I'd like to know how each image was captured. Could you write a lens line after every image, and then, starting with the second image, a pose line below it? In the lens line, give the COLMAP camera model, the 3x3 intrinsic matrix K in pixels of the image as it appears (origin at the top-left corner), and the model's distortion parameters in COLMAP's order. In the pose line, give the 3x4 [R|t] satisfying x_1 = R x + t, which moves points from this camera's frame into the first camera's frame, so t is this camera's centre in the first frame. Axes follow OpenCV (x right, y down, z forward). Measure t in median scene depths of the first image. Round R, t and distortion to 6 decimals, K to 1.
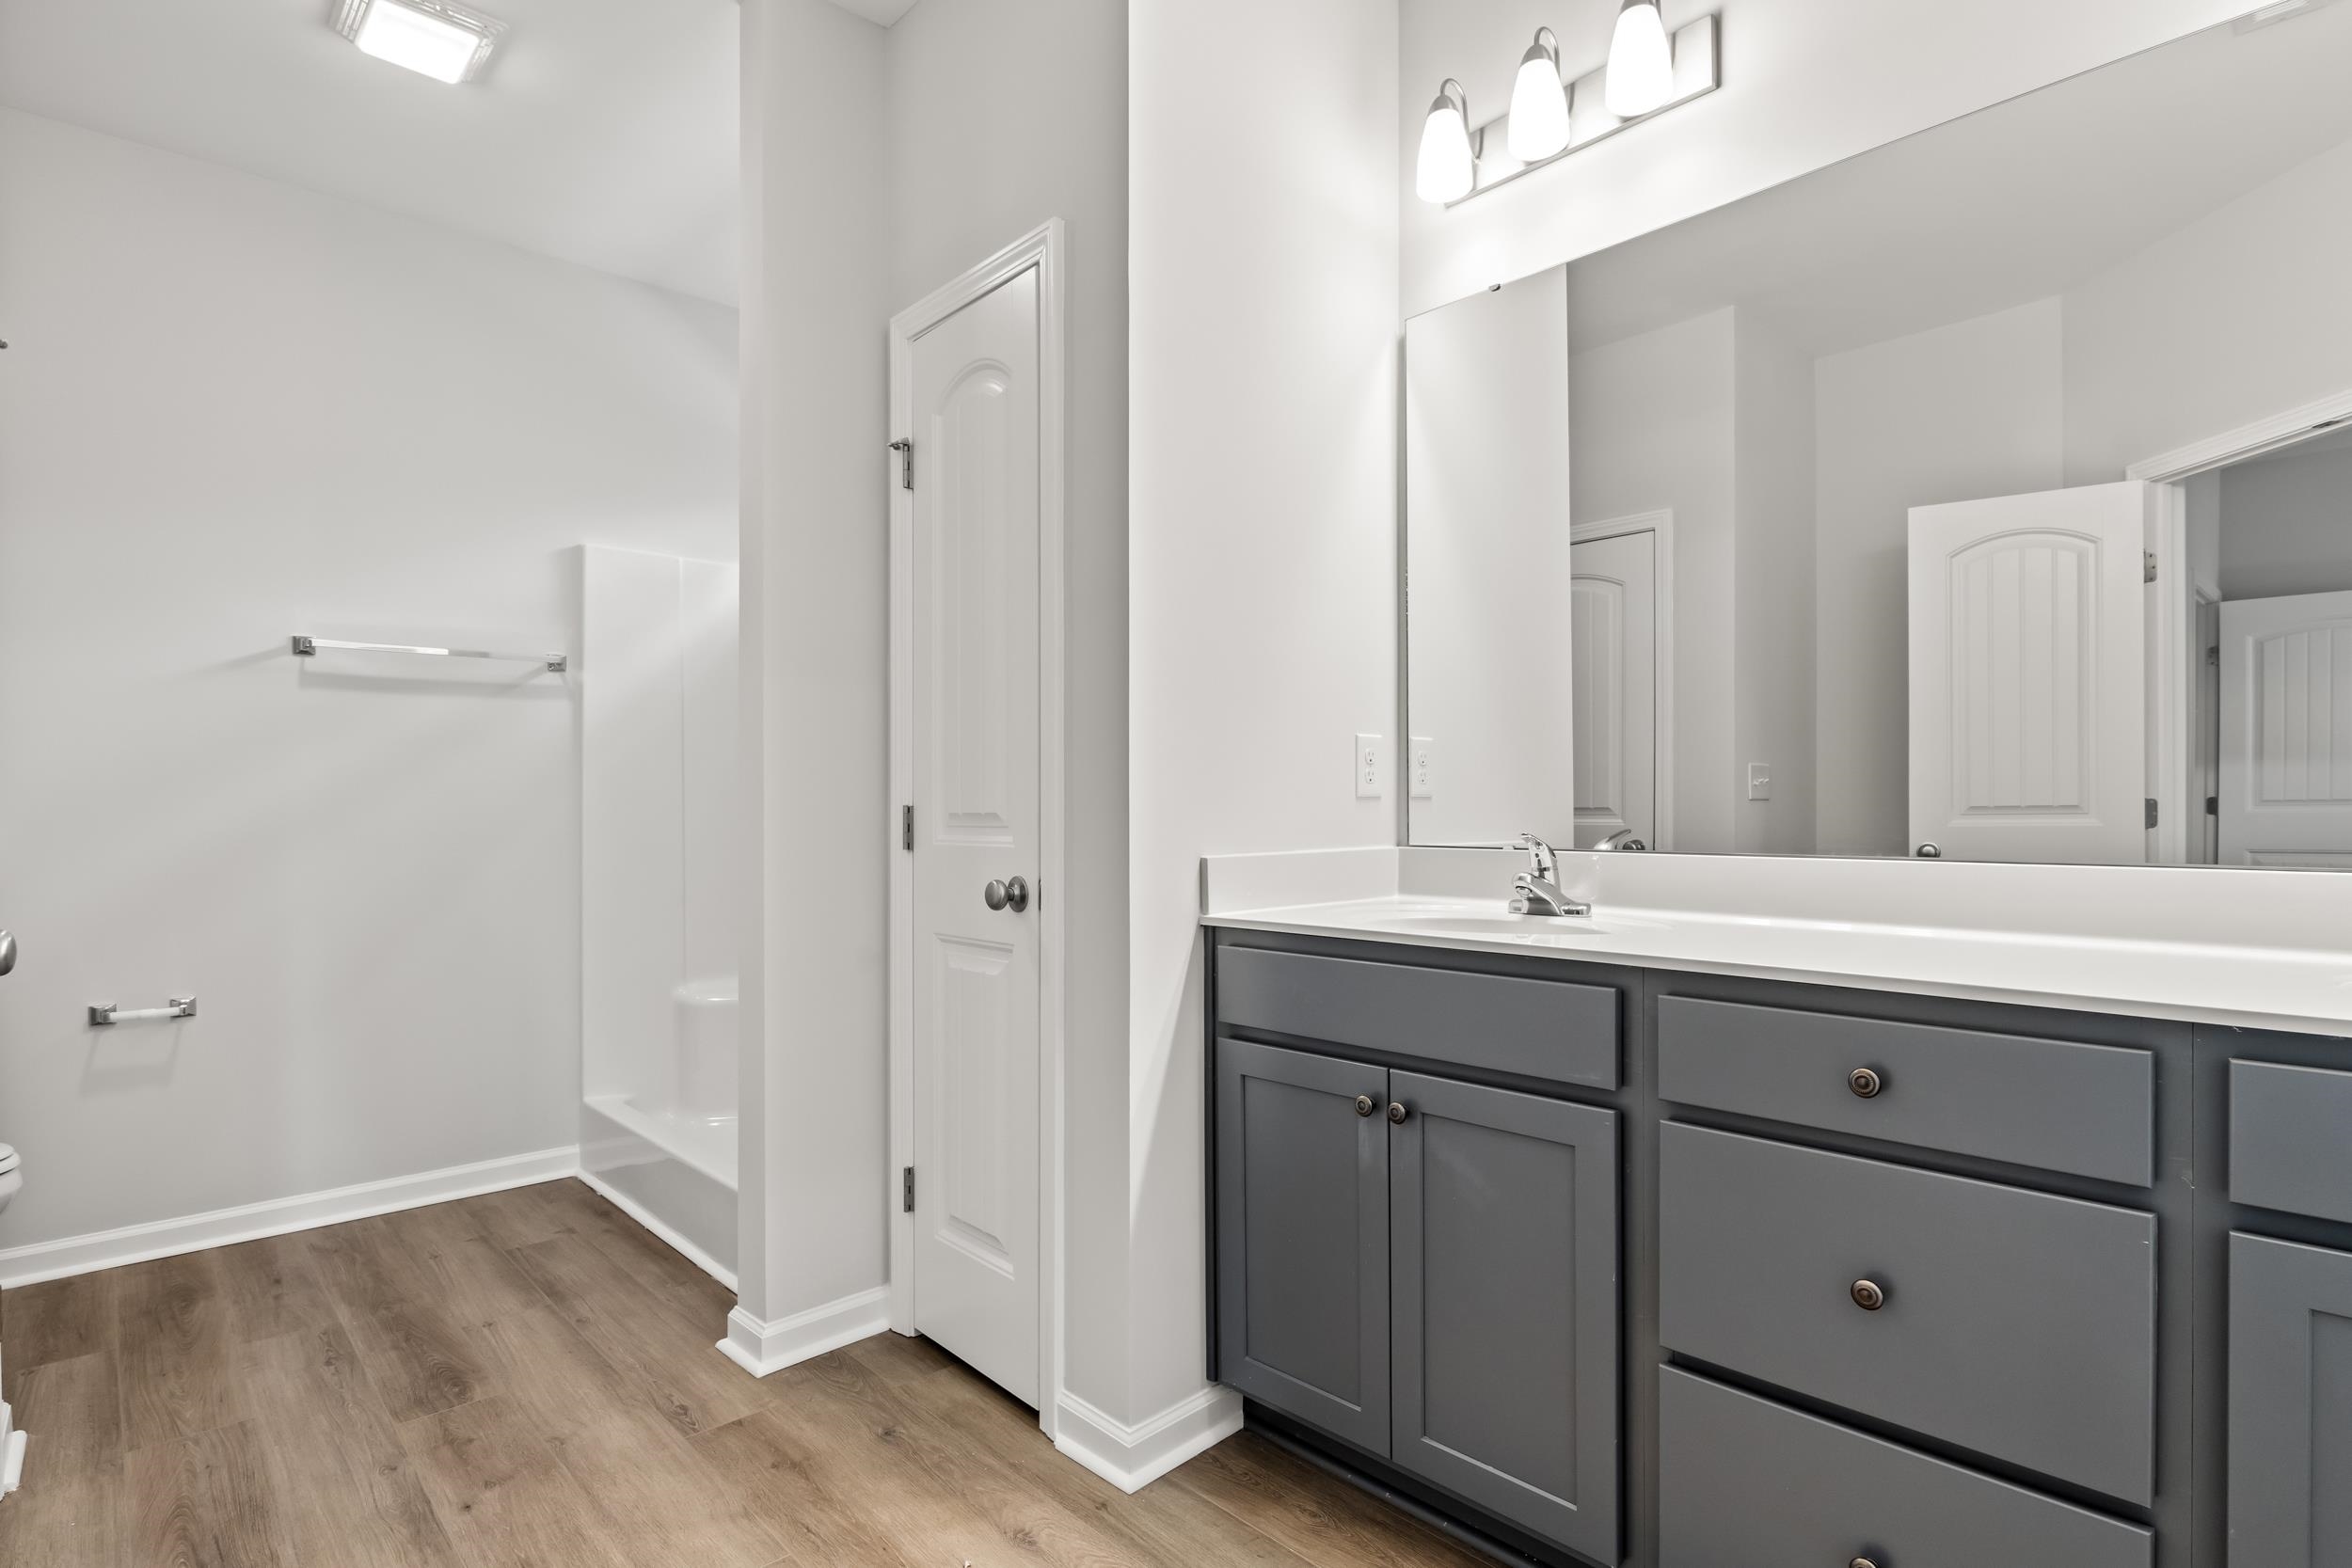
lens RADIAL K [[1174.6, 0, 1174.6], [0, 1174.6, 798.8], [0, 0, 1]] dist [0.000672, 0.000088]
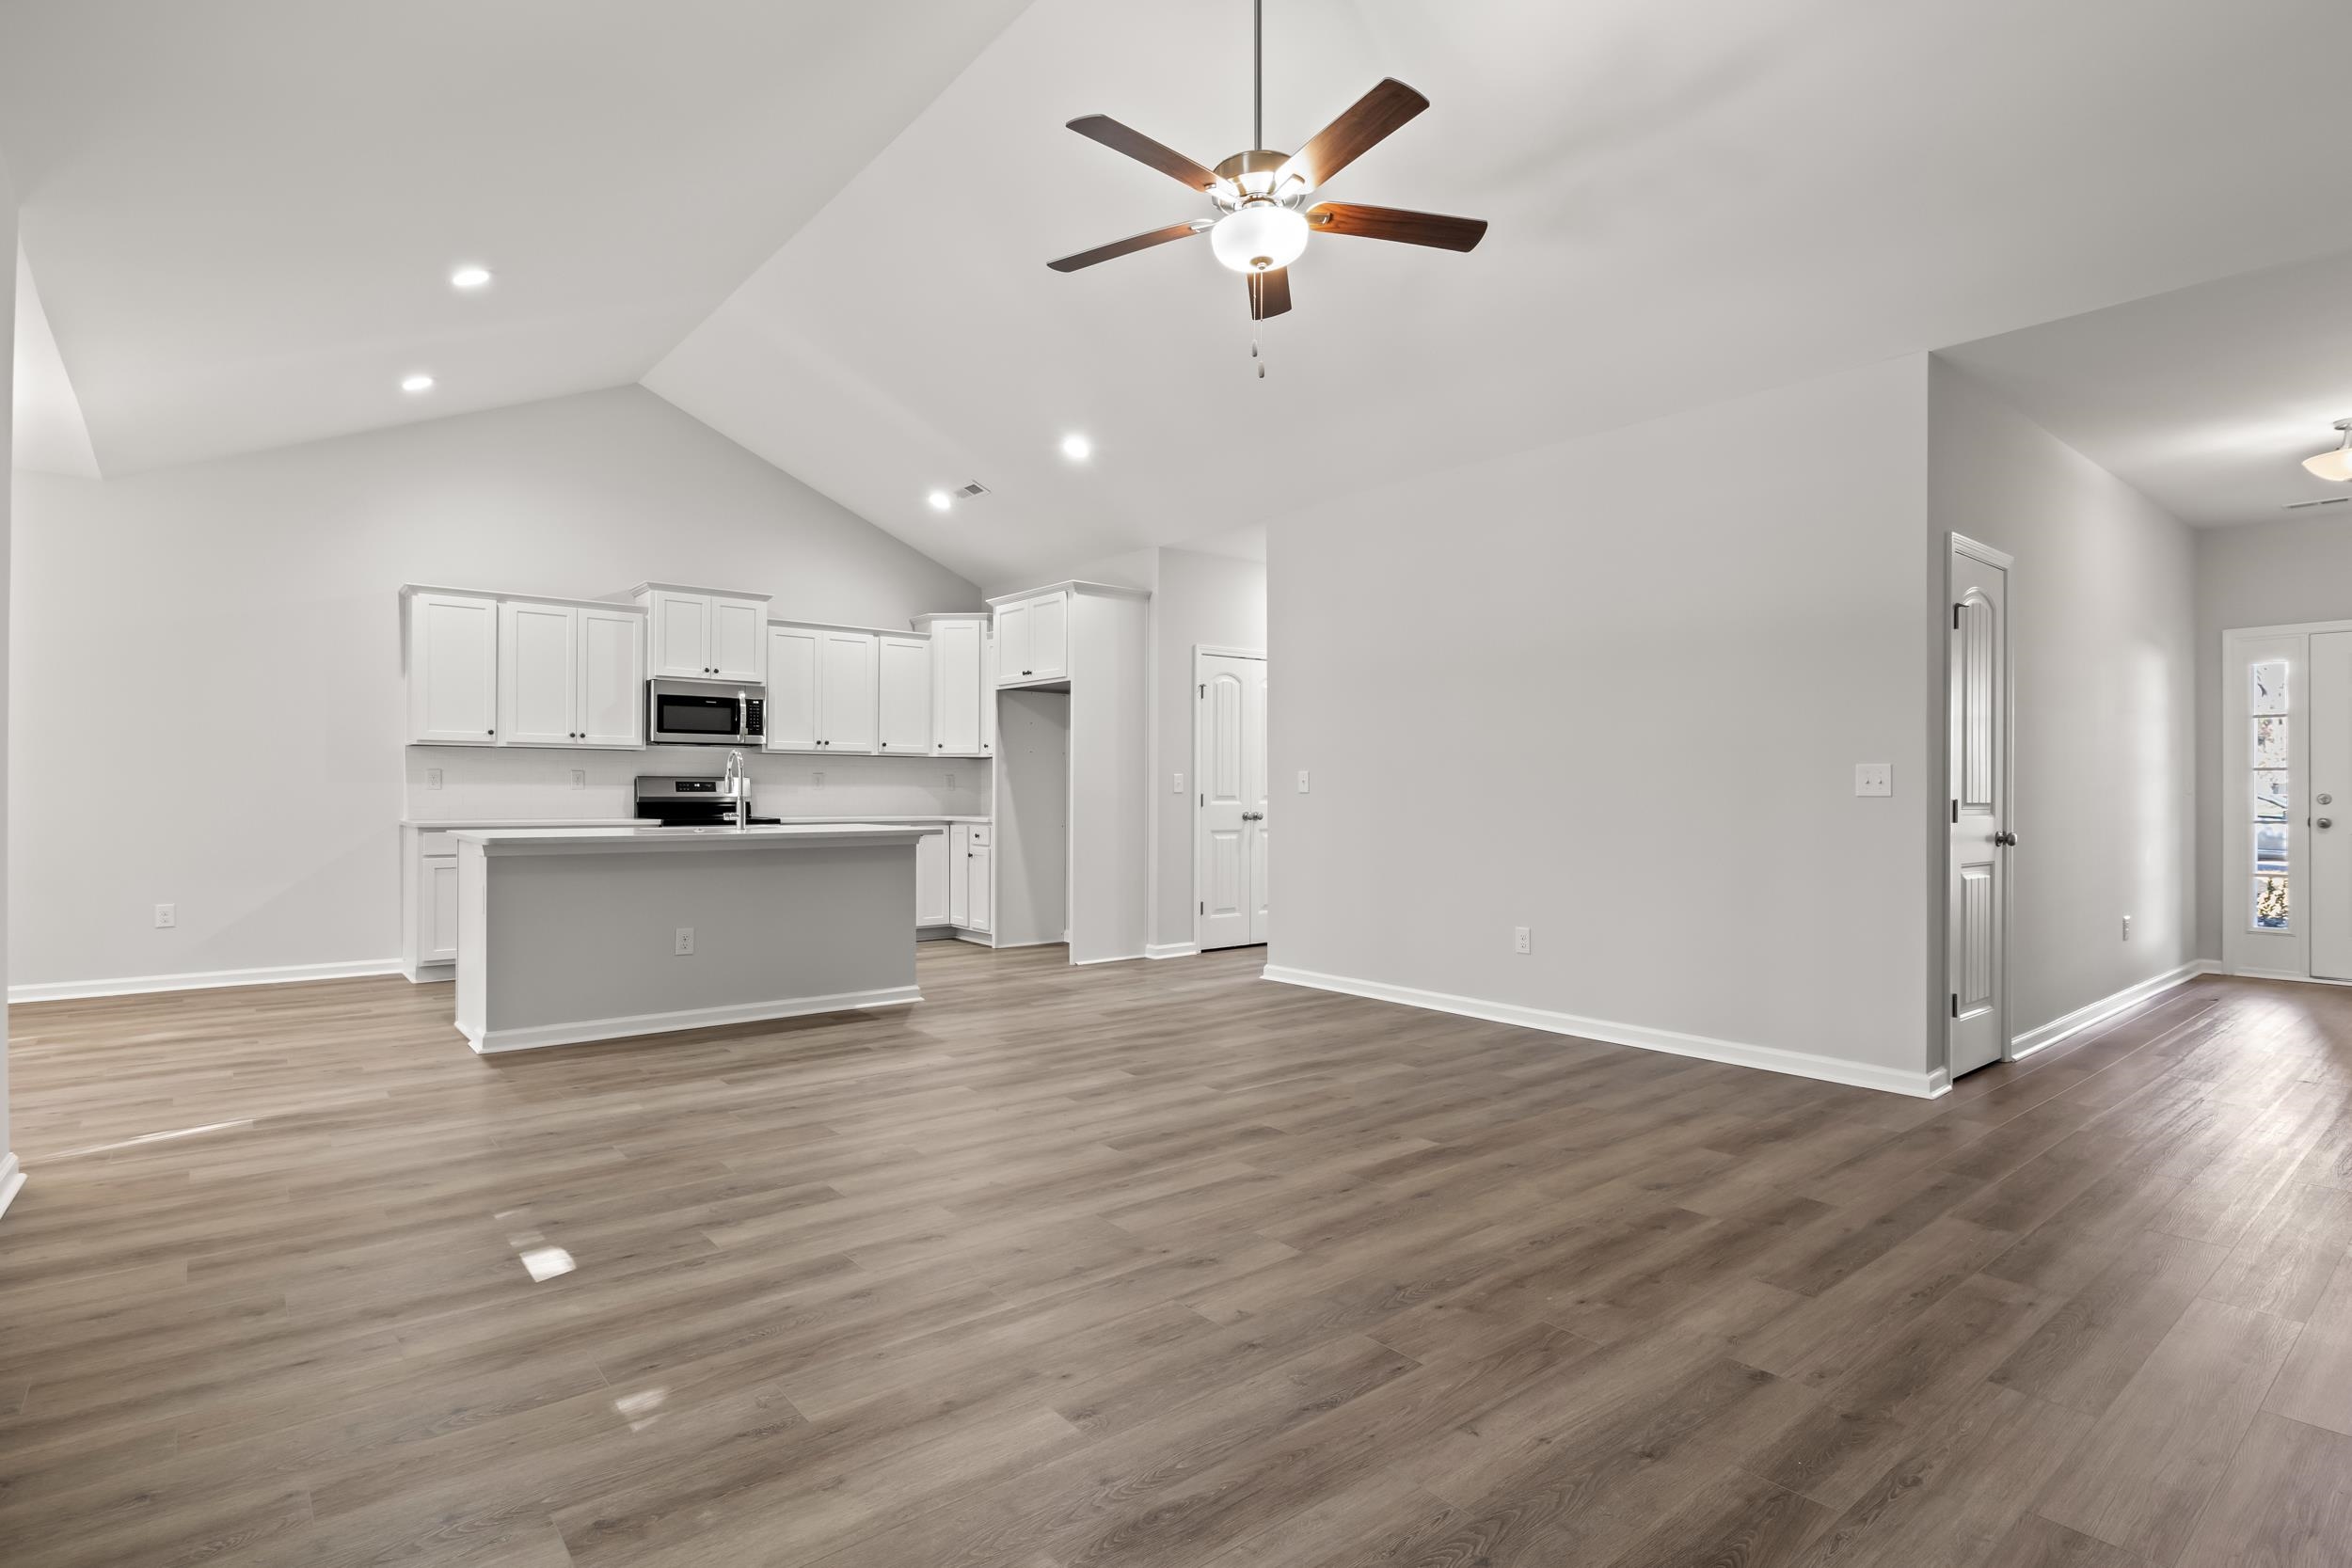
lens RADIAL K [[1163.4, 0, 1176.0], [0, 1163.4, 784.0], [0, 0, 1]] dist [0.000172, 0.000013]
pose [[0.078426, 0.003691, 0.996913, -3.624000], [-0.007300, 0.999968, -0.003128, -0.010522], [-0.996893, -0.007033, 0.078450, 0.834787]]
